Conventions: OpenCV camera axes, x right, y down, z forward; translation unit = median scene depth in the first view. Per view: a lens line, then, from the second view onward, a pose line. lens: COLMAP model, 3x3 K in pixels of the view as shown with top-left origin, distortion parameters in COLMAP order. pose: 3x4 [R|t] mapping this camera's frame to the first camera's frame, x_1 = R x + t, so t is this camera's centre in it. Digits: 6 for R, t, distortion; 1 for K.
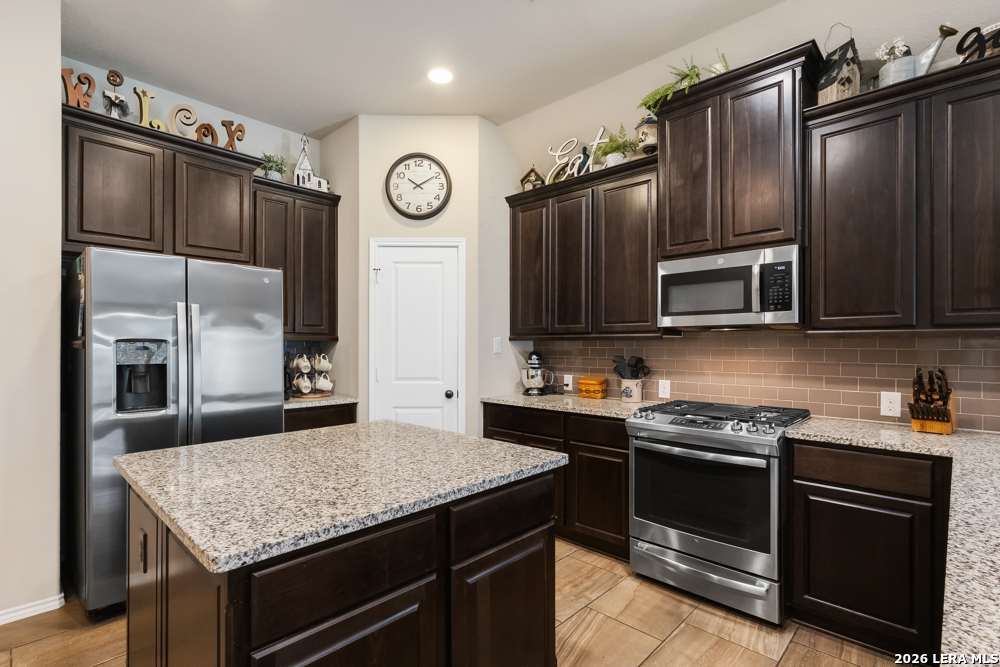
lens RADIAL K [[466.8, 0, 495.9], [0, 466.8, 344.2], [0, 0, 1]] dist [0.001762, 0.000075]
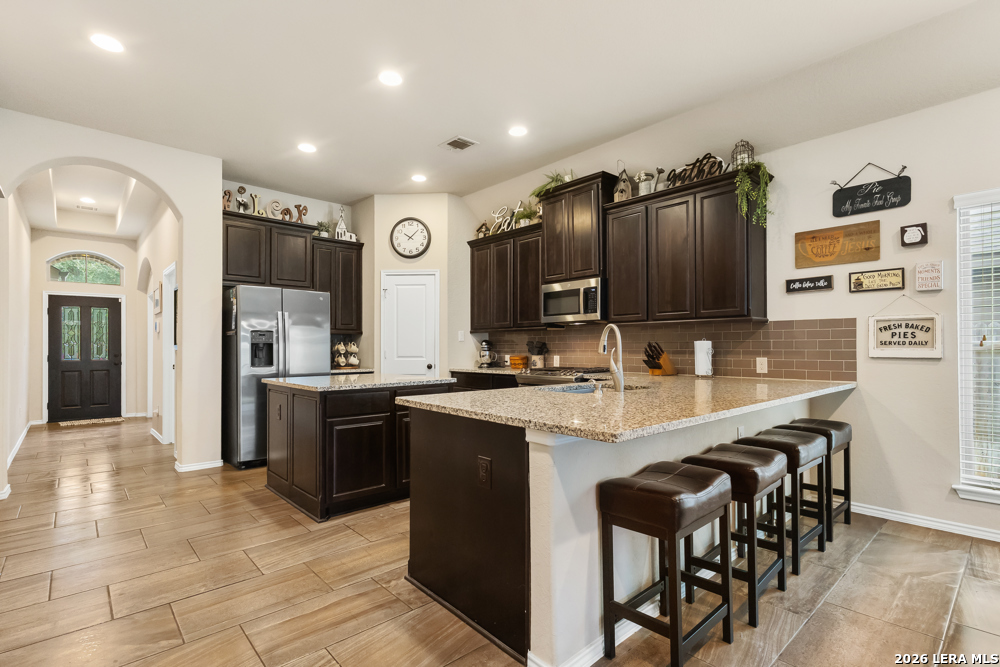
lens RADIAL K [[465.0, 0, 493.8], [0, 465.0, 345.5], [0, 0, 1]] dist [0.002726, 0.000608]
pose [[0.997567, -0.004083, -0.069596, 0.255924], [0.003821, 0.999985, -0.003909, 0.046316], [0.069611, 0.003634, 0.997568, -0.644240]]
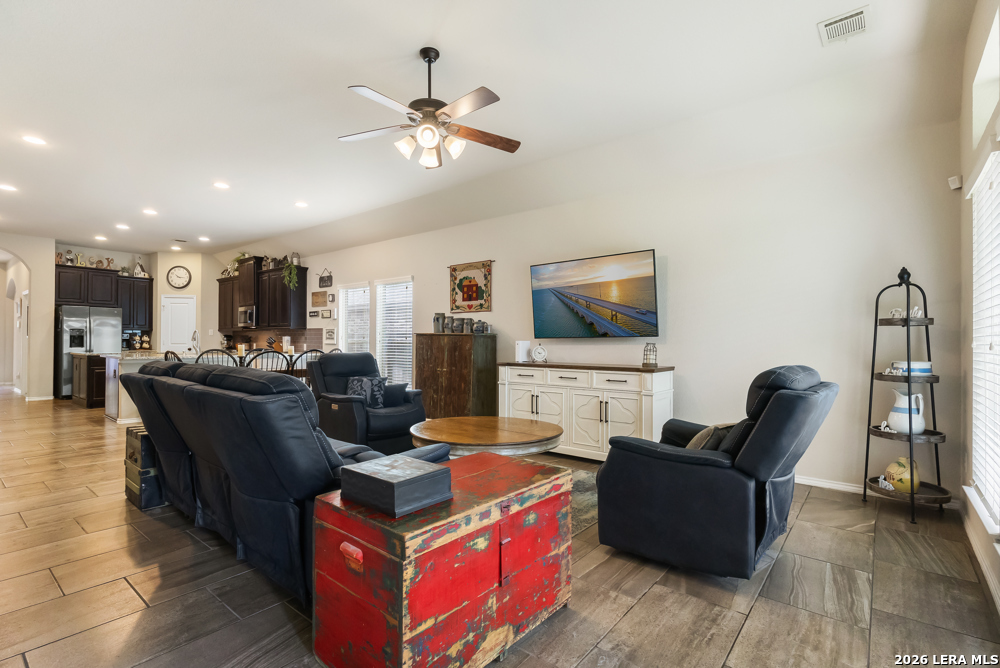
lens RADIAL K [[468.2, 0, 490.4], [0, 468.2, 340.3], [0, 0, 1]] dist [0.001031, 0.000249]
pose [[0.997435, 0.006524, 0.071283, 1.705191], [-0.006341, 0.999976, -0.002792, 0.054216], [-0.071300, 0.002333, 0.997452, -2.230371]]
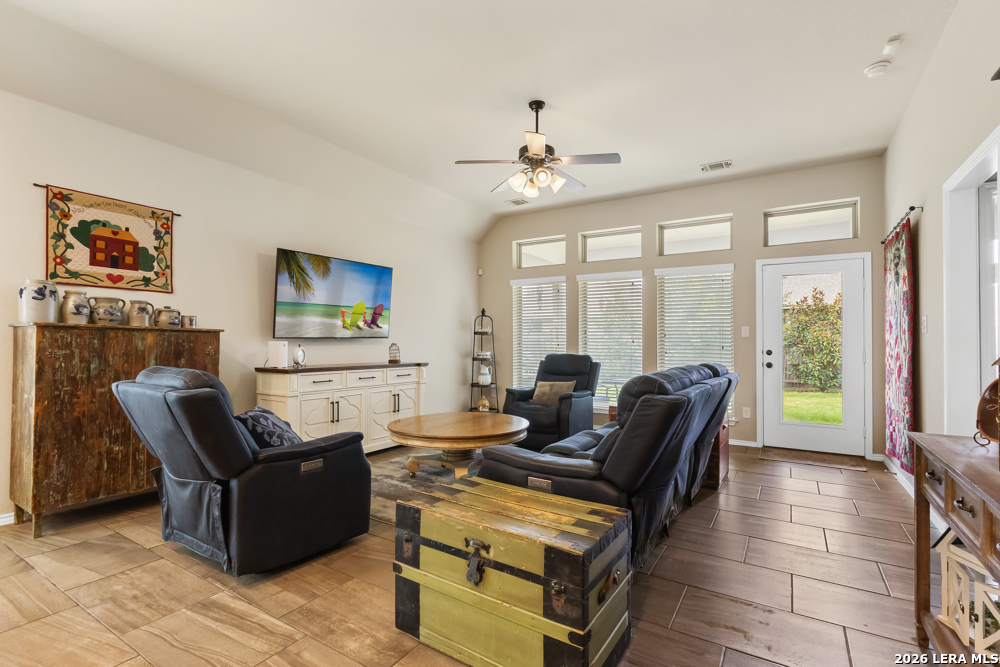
lens RADIAL K [[463.0, 0, 500.2], [0, 463.0, 339.2], [0, 0, 1]] dist [0.010715, 0.000165]
pose [[-0.196127, 0.007040, 0.980553, 0.575163], [-0.006980, 0.999939, -0.008576, 0.051792], [-0.980554, -0.008526, -0.196066, -0.984154]]
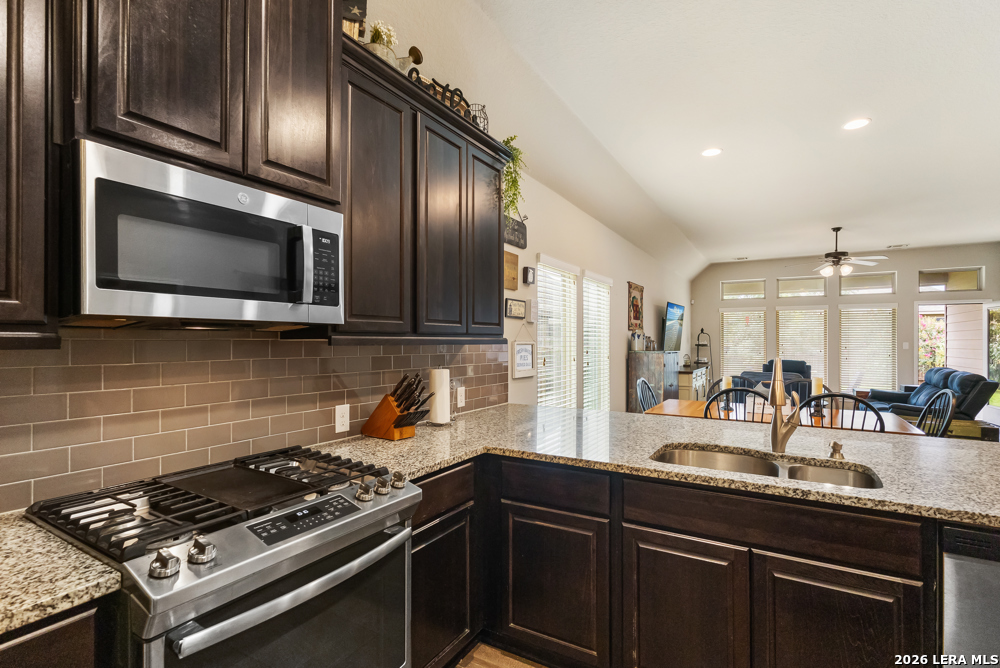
lens RADIAL K [[472.9, 0, 497.1], [0, 472.9, 340.0], [0, 0, 1]] dist [0.001055, 0.000242]
pose [[-0.221967, 0.002926, 0.975050, -0.078870], [-0.001423, 0.999993, -0.003324, -0.014466], [-0.975053, -0.002126, -0.221961, 0.677261]]
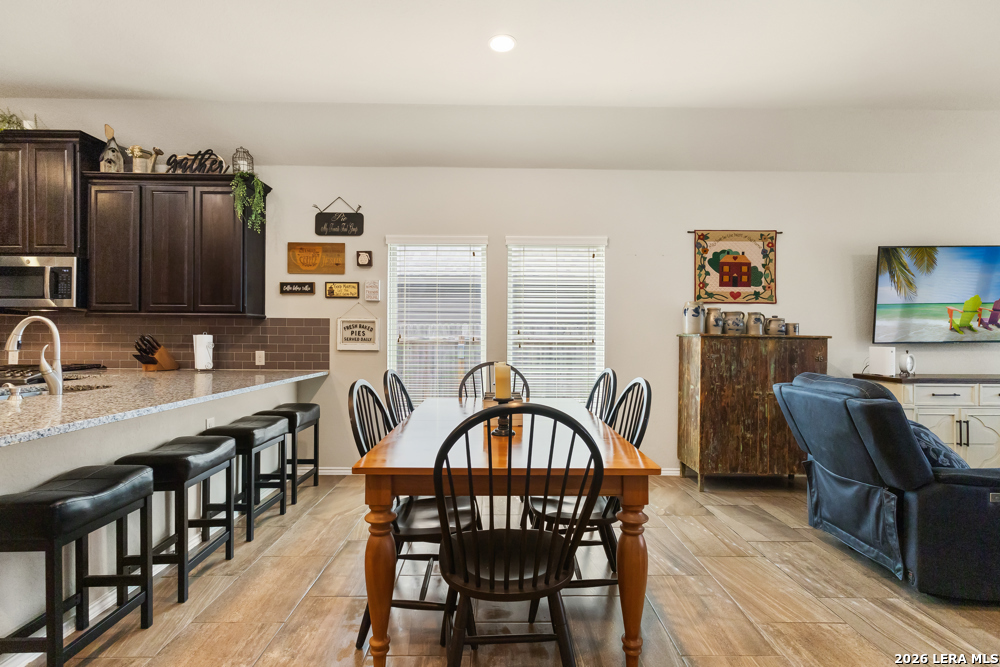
lens RADIAL K [[470.4, 0, 500.0], [0, 470.4, 333.5], [0, 0, 1]] dist [0.000020, 0.000120]
pose [[0.713335, 0.008313, 0.700774, 0.406720], [-0.006961, 0.999964, -0.004776, 0.029008], [-0.700789, -0.001471, 0.713367, -0.811451]]
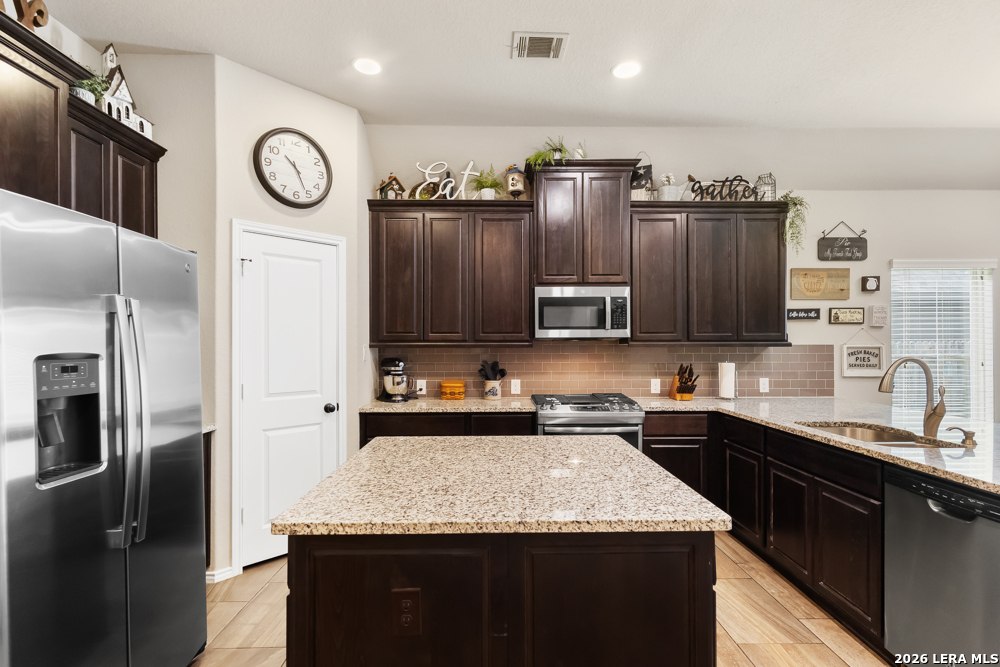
lens RADIAL K [[474.8, 0, 497.2], [0, 474.8, 345.0], [0, 0, 1]] dist [0.005879, 0.000471]
pose [[0.717263, -0.001021, 0.696801, -0.557518], [0.002103, 0.999998, -0.000700, -0.014325], [-0.696799, 0.001967, 0.717264, 0.128477]]
